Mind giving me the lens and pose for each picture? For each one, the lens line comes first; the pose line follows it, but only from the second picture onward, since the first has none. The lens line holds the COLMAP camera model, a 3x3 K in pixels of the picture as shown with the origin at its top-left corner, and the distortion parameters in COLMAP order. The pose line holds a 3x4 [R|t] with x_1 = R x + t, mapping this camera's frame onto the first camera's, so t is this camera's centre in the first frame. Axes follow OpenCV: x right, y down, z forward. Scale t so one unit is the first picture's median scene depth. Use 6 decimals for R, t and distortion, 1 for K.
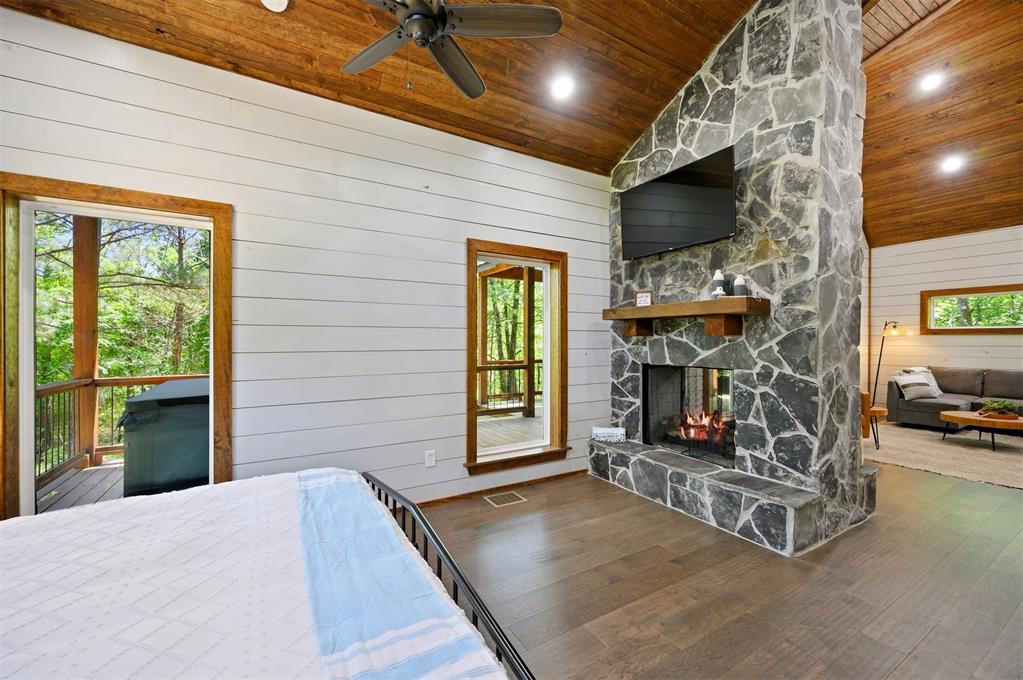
lens RADIAL K [[409.8, 0, 512.7], [0, 409.8, 342.4], [0, 0, 1]] dist [-0.000612, -0.000144]
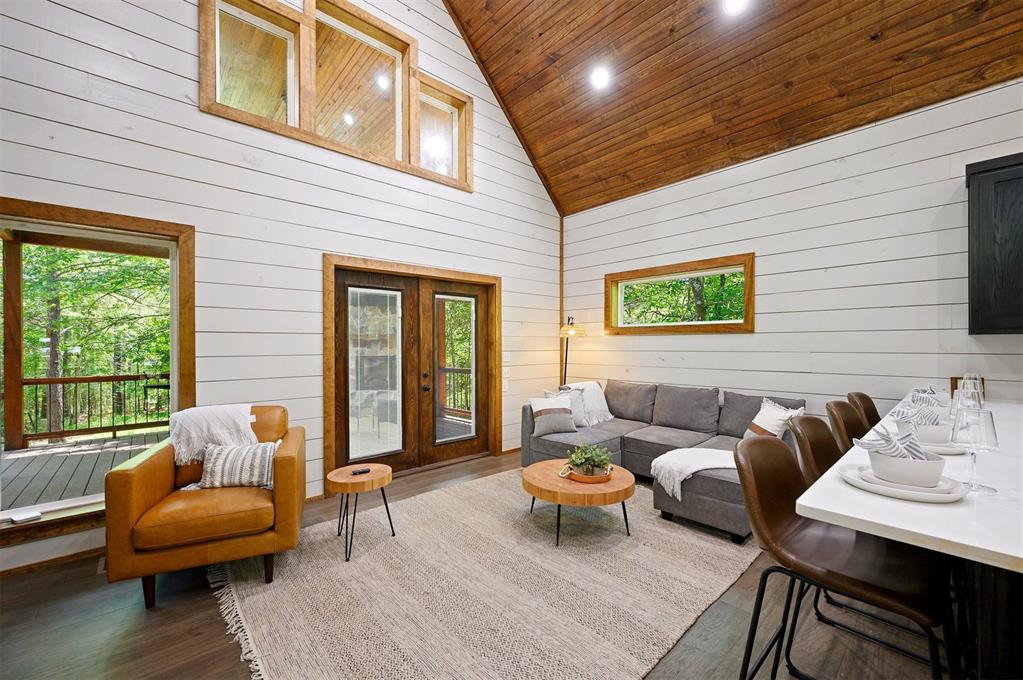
lens RADIAL K [[409.3, 0, 508.2], [0, 409.3, 345.6], [0, 0, 1]] dist [-0.001108, 0.000017]
pose [[0.981947, -0.004095, 0.189112, 1.459490], [0.004145, 0.999991, 0.000133, -0.003205], [-0.189111, 0.000654, 0.981956, 0.689631]]
